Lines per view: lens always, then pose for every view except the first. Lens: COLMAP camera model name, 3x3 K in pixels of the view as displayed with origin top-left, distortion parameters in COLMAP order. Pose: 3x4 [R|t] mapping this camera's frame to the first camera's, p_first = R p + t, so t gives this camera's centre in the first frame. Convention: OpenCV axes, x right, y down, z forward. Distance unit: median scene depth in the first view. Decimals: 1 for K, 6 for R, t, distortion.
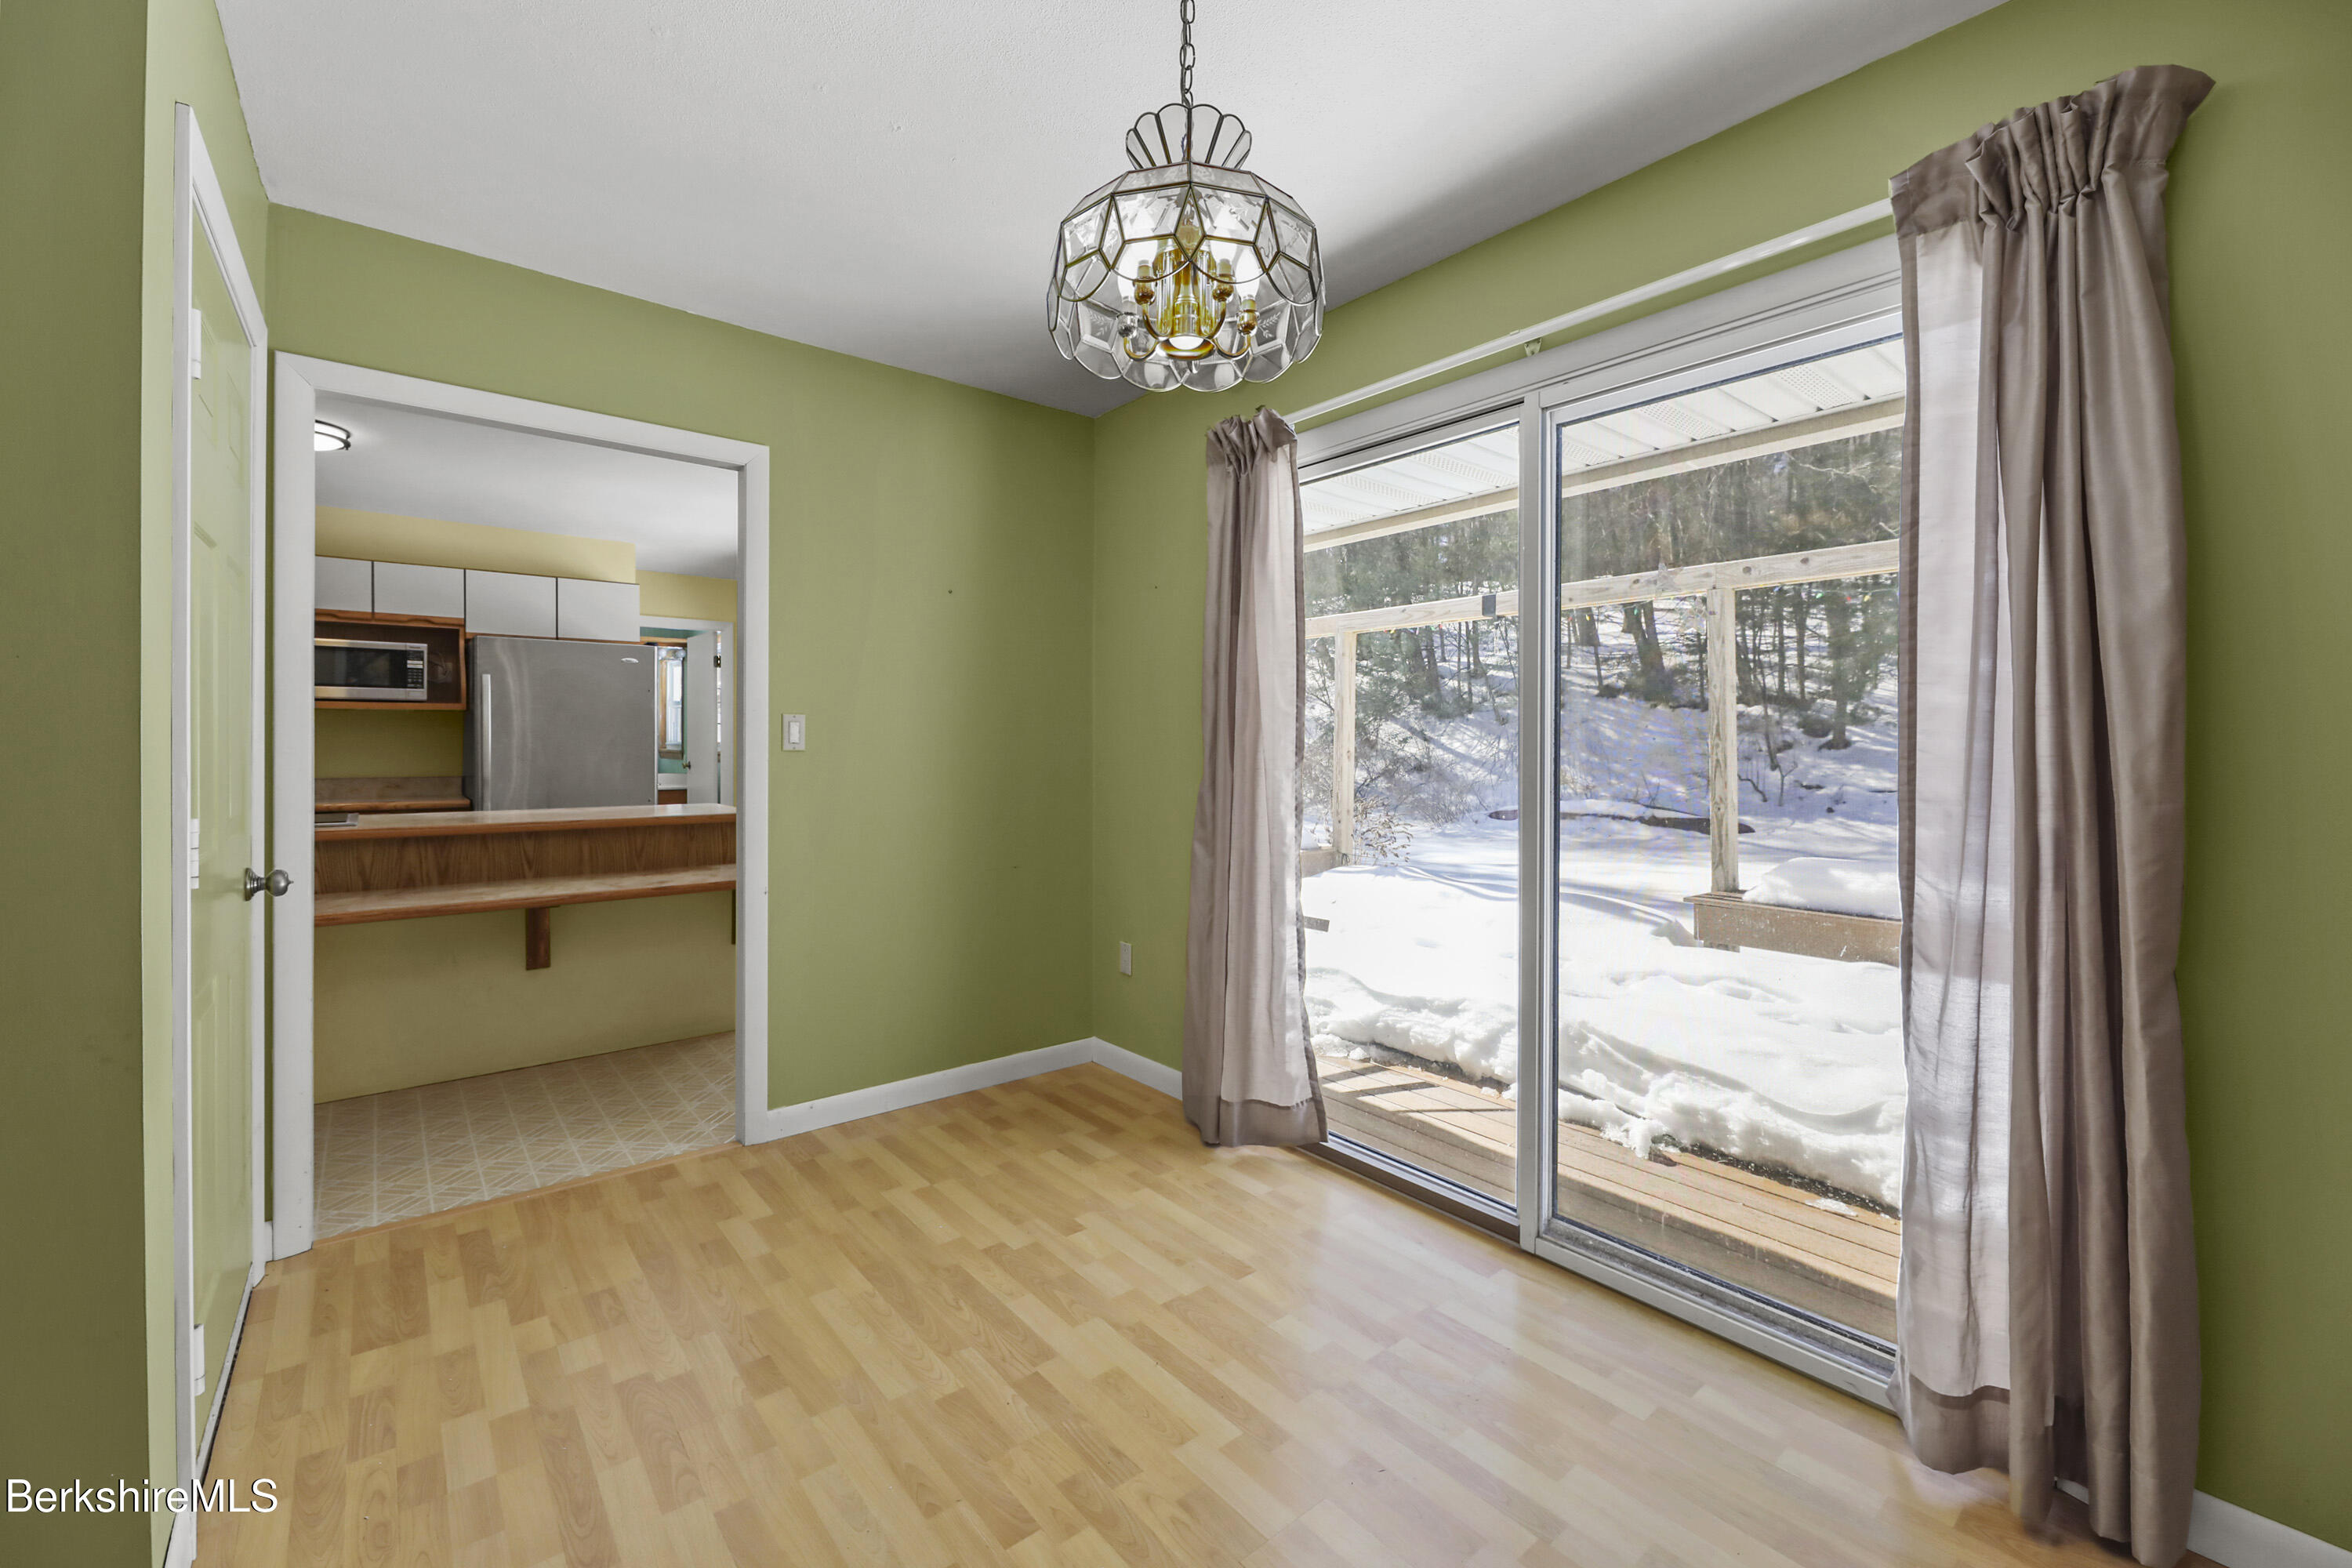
lens RADIAL K [[962.6, 0, 1163.4], [0, 962.6, 737.0], [0, 0, 1]] dist [0.002226, -0.002124]
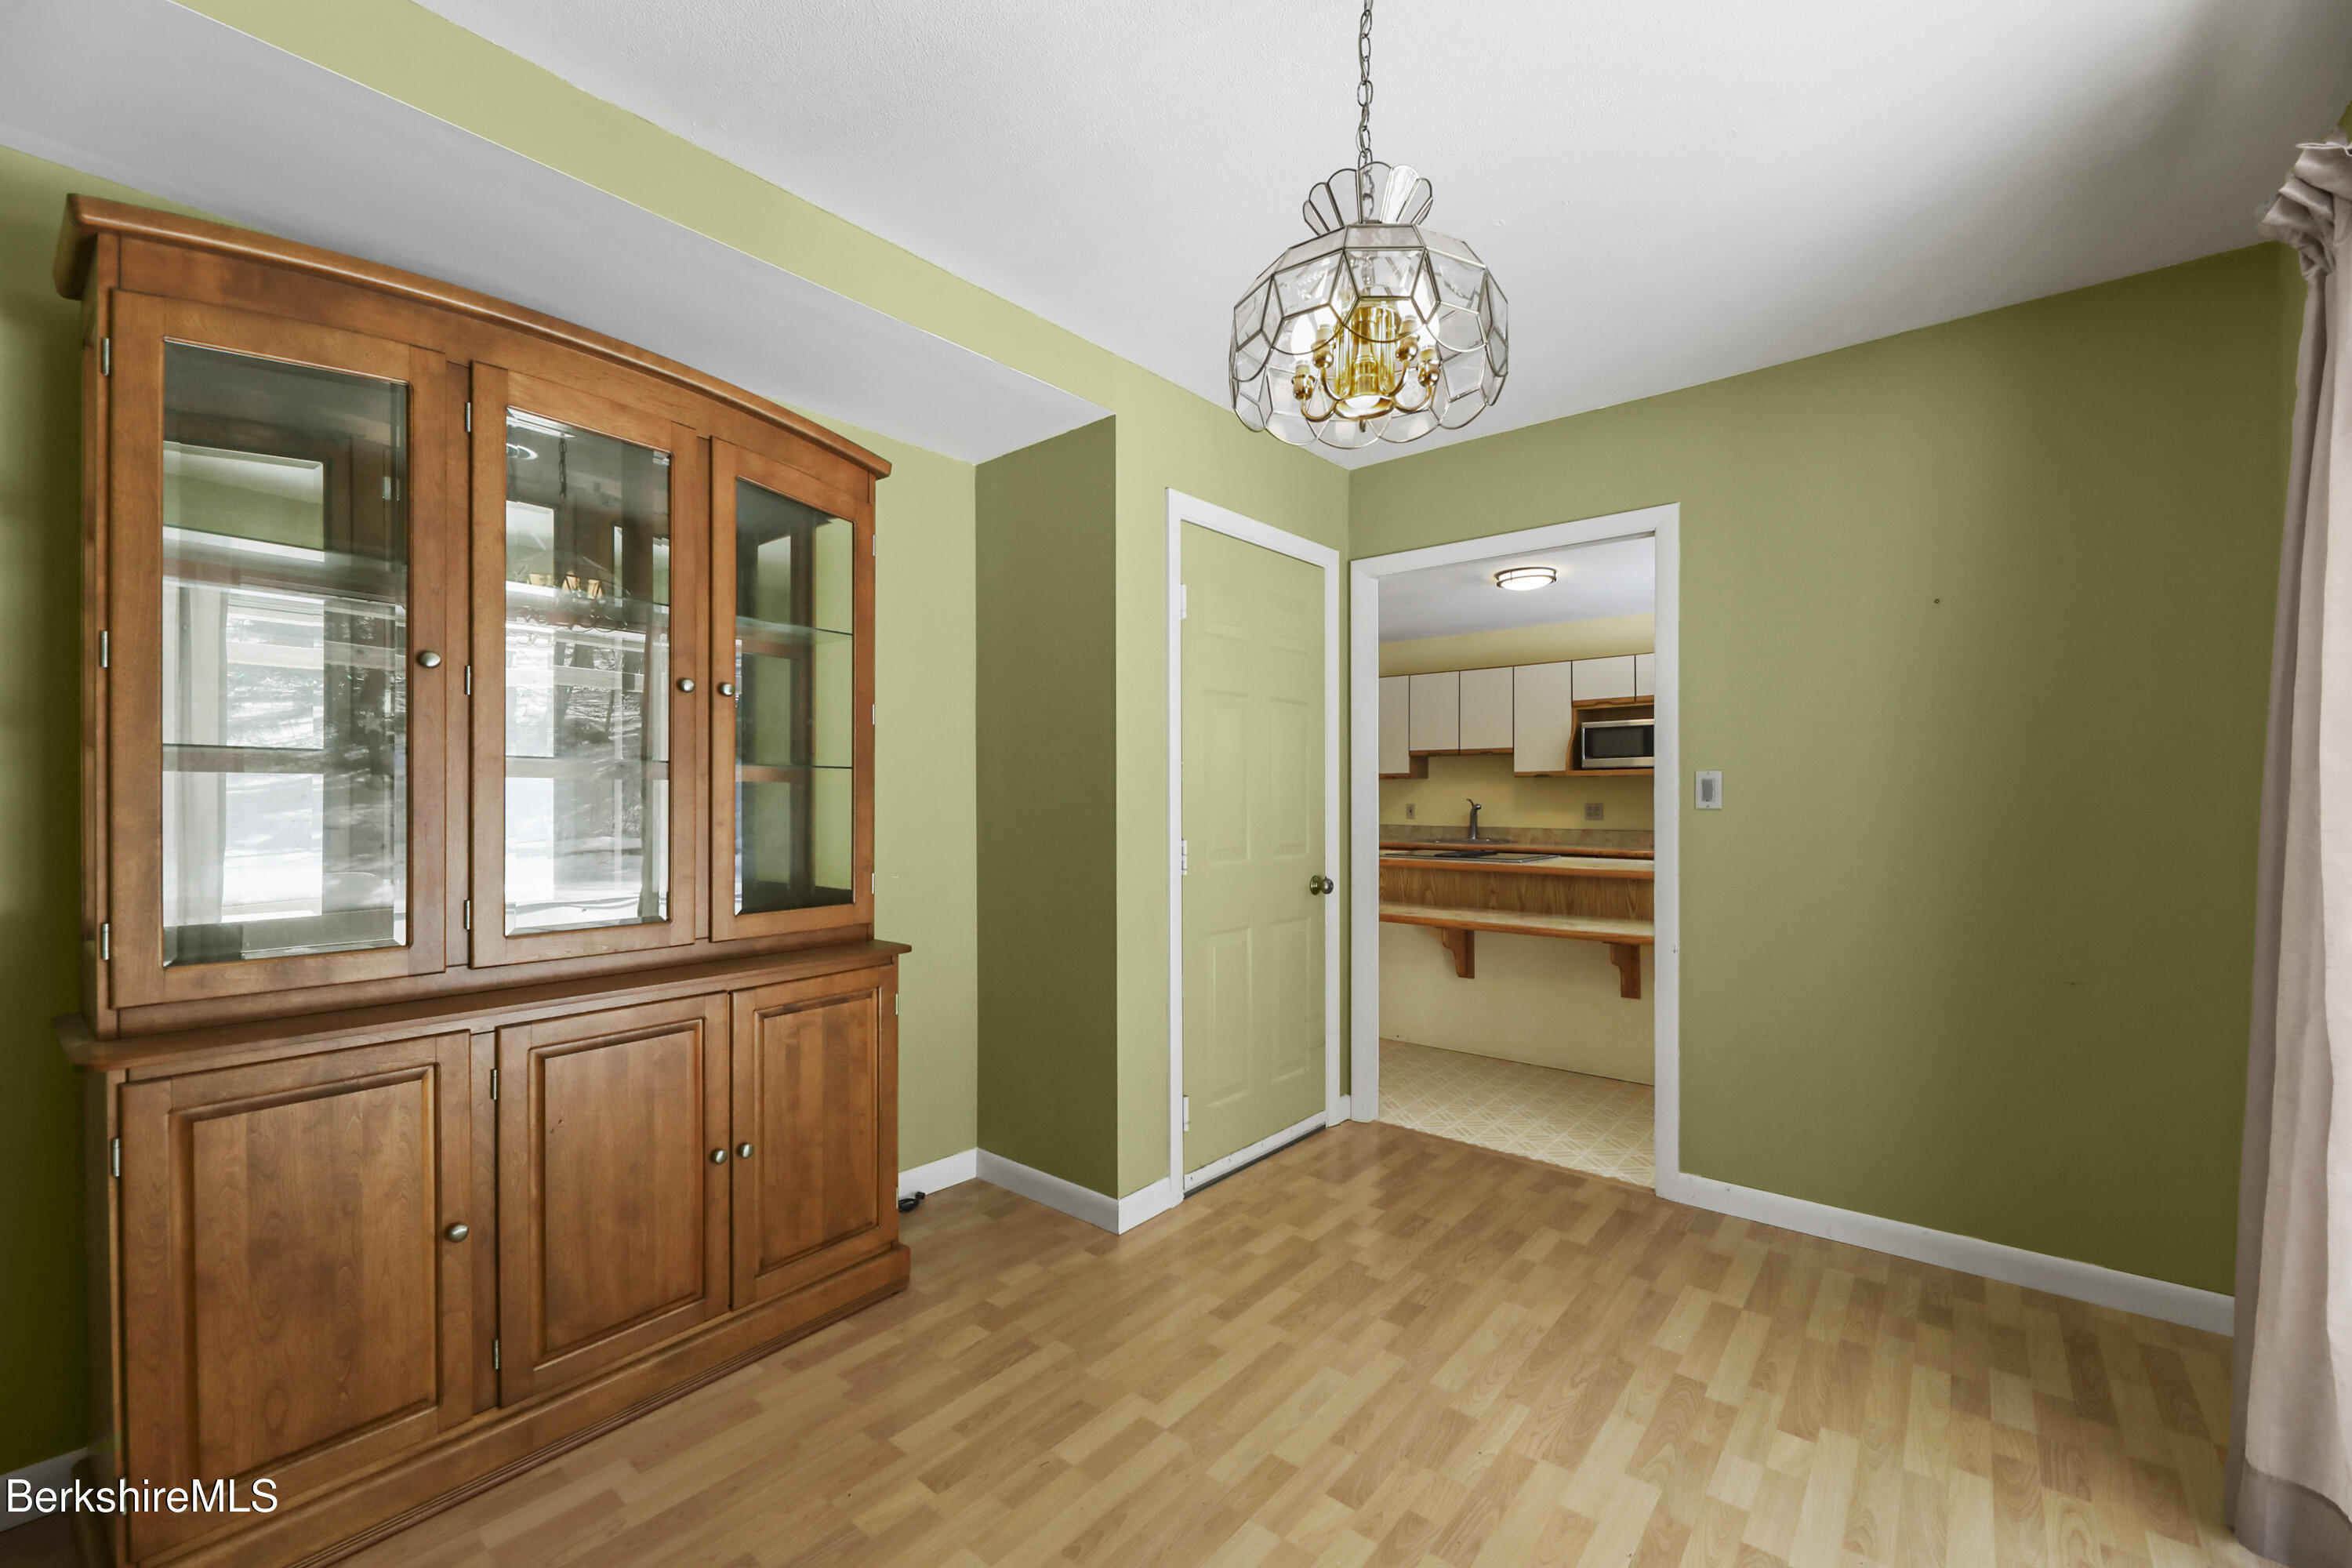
lens RADIAL K [[962.6, 0, 1170.1], [0, 962.6, 801.0], [0, 0, 1]] dist [0.002226, -0.002124]
pose [[0.191038, -0.001702, -0.981581, 0.517405], [0.005438, 0.999985, -0.000675, 0.002273], [0.981568, -0.005209, 0.191044, 0.326166]]
